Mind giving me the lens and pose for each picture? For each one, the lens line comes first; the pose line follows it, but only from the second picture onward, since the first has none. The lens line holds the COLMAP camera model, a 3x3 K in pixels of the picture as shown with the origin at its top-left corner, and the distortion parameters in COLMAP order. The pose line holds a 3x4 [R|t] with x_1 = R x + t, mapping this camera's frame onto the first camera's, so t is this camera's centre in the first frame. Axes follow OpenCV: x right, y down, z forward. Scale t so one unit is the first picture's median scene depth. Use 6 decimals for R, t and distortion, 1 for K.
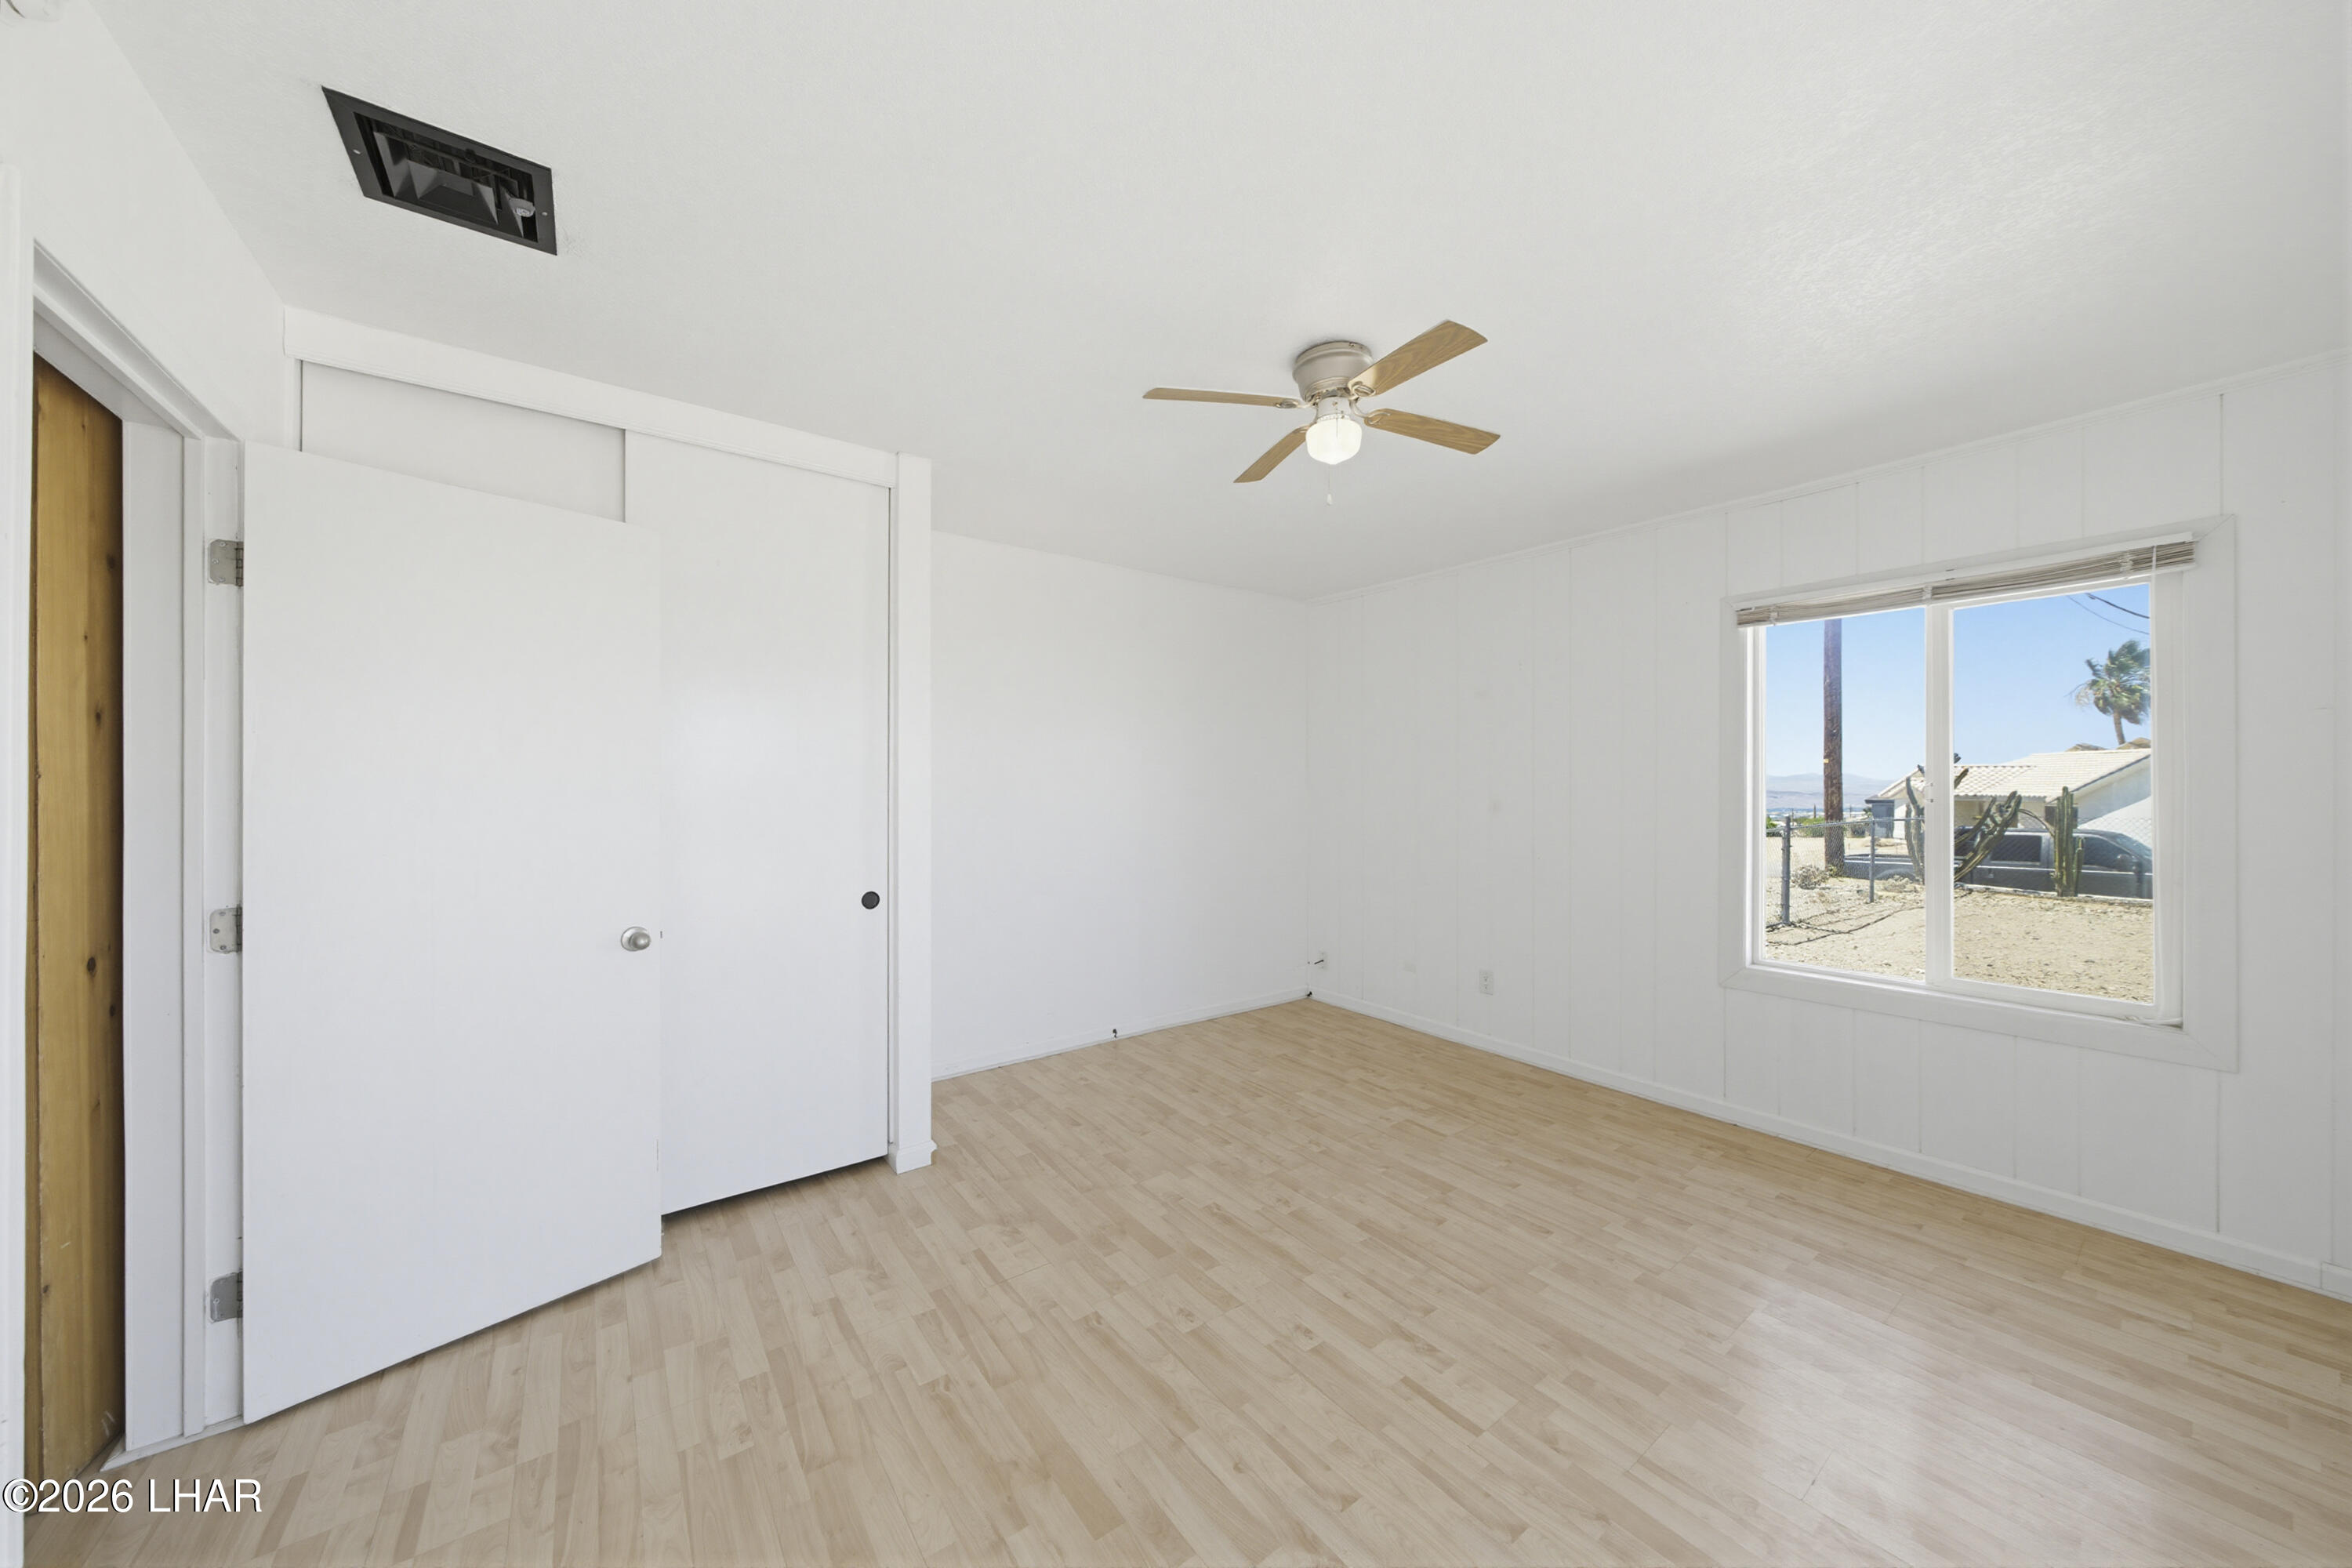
lens RADIAL K [[787.2, 0, 1176.8], [0, 787.2, 785.4], [0, 0, 1]] dist [-0.007926, 0.000130]
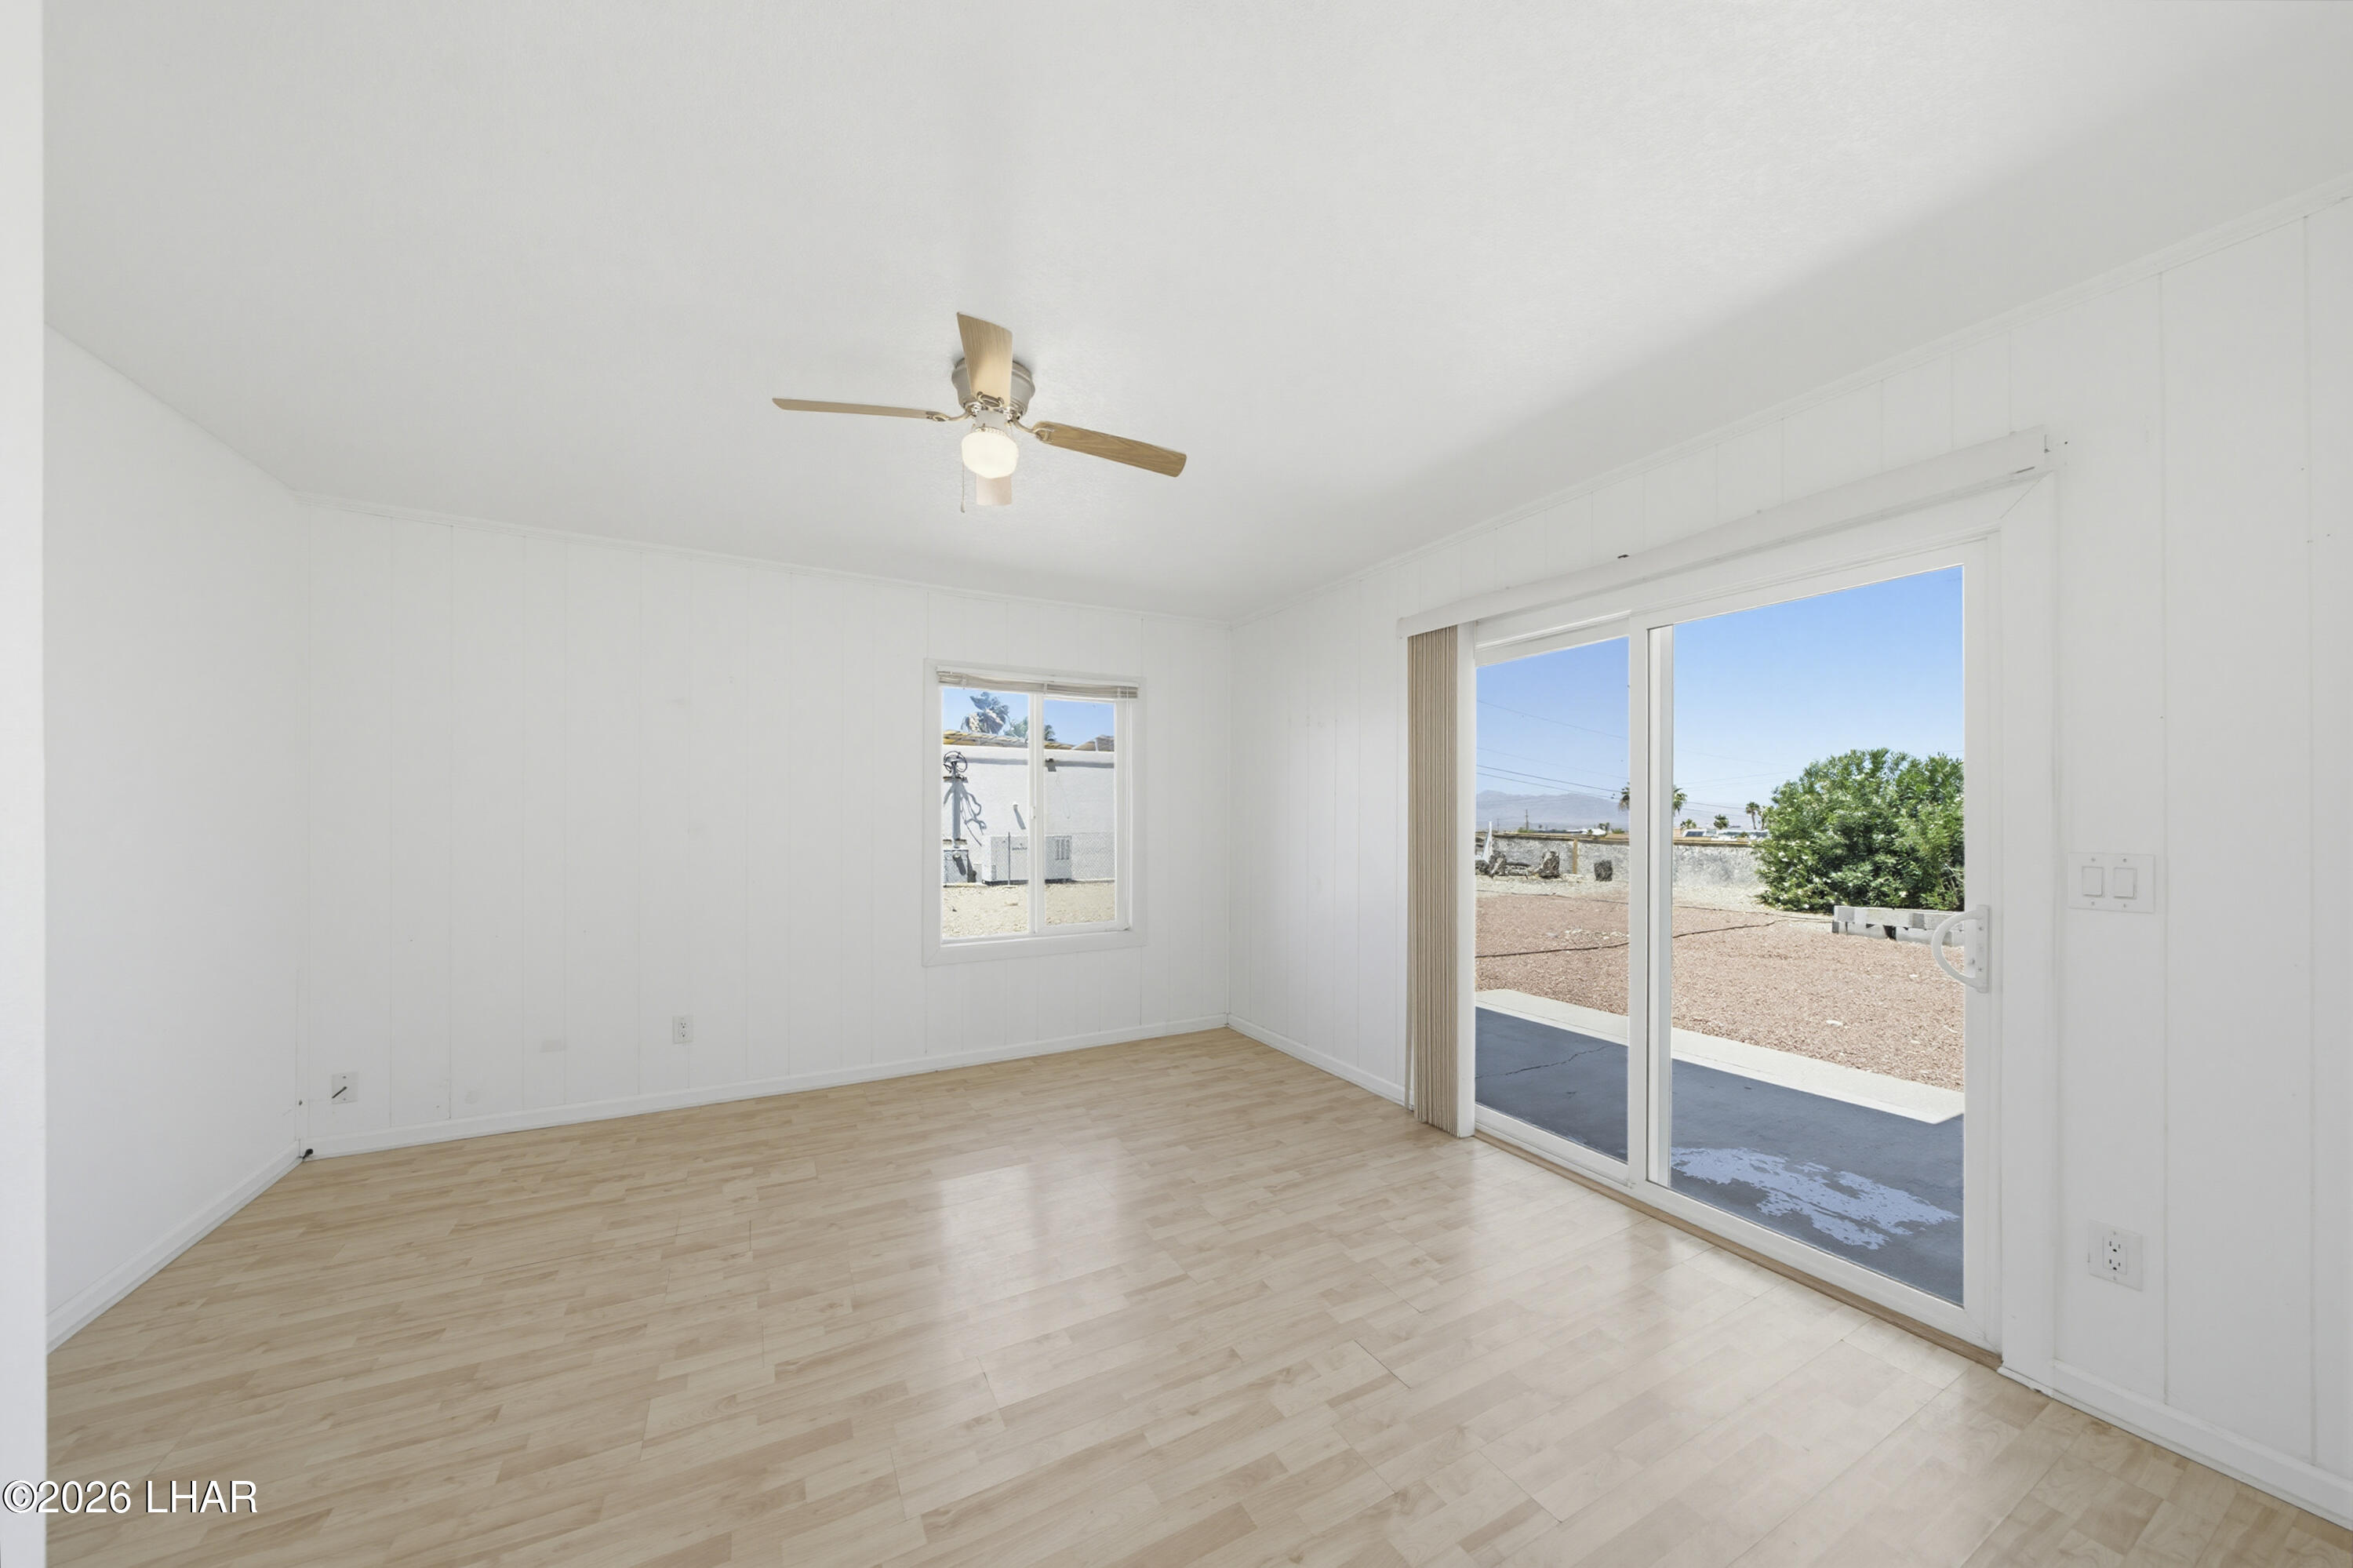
lens RADIAL K [[787.5, 0, 1174.1], [0, 787.5, 801.2], [0, 0, 1]] dist [-0.007926, 0.000130]
pose [[0.156079, 0.012916, 0.987660, -0.512838], [-0.001348, 0.999916, -0.012863, 0.007288], [-0.987744, 0.000676, 0.156084, 0.419597]]
